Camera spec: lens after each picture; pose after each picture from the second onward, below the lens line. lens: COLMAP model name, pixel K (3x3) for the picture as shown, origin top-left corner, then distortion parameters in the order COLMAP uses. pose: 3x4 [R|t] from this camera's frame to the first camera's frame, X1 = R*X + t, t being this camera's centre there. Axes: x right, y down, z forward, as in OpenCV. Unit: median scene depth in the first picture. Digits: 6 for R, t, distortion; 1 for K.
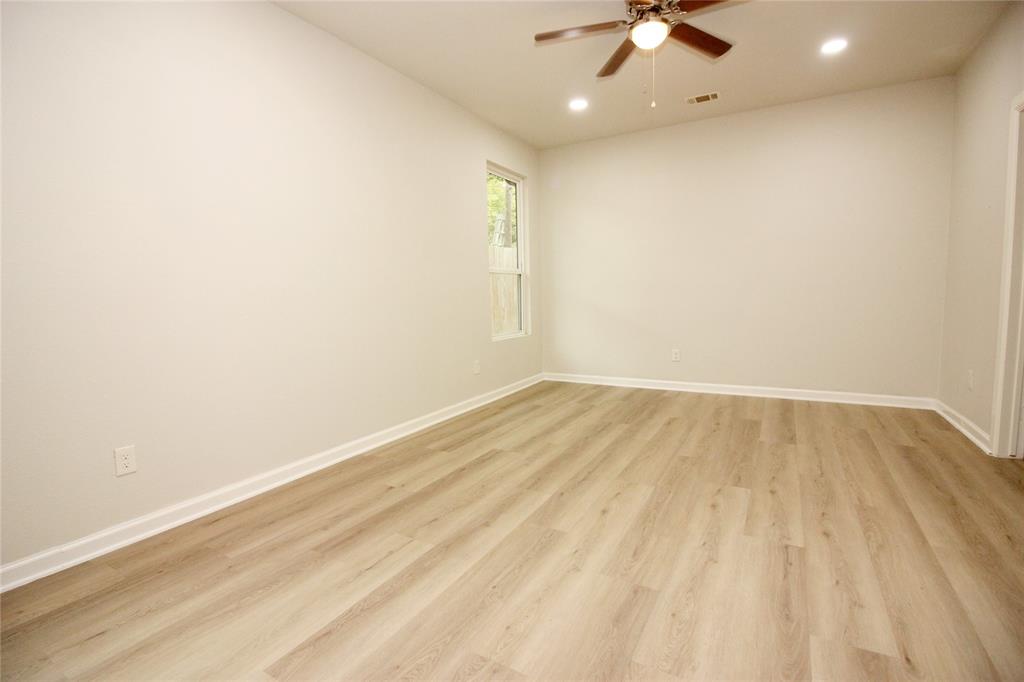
lens RADIAL K [[472.1, 0, 507.9], [0, 472.1, 337.1], [0, 0, 1]] dist [0.000761, -0.013648]
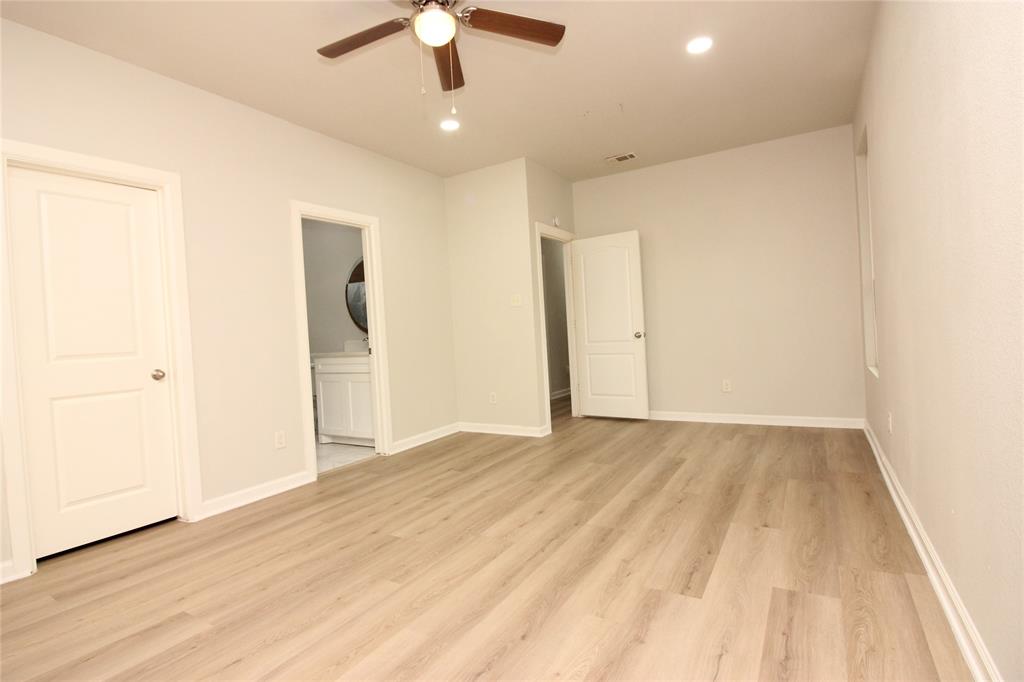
lens RADIAL K [[478.4, 0, 512.0], [0, 478.4, 341.0], [0, 0, 1]] dist [-0.011151, -0.001032]
pose [[-0.996359, 0.083256, 0.018360, 0.200321], [0.084778, 0.990306, 0.110030, -0.181862], [-0.009021, 0.111186, -0.993759, 1.976423]]
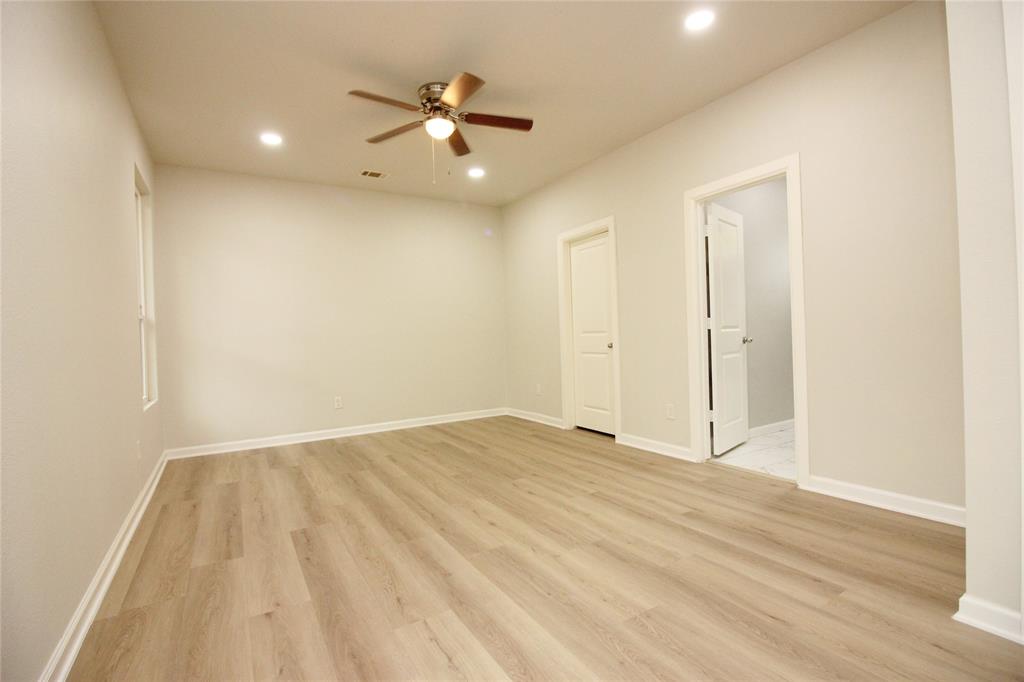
lens RADIAL K [[472.1, 0, 507.9], [0, 472.1, 337.1], [0, 0, 1]] dist [0.000761, -0.013648]
pose [[0.476573, 0.006576, 0.879110, -0.727036], [0.099282, 0.993172, -0.061251, -0.007283], [-0.873511, 0.116470, 0.472667, 0.339671]]
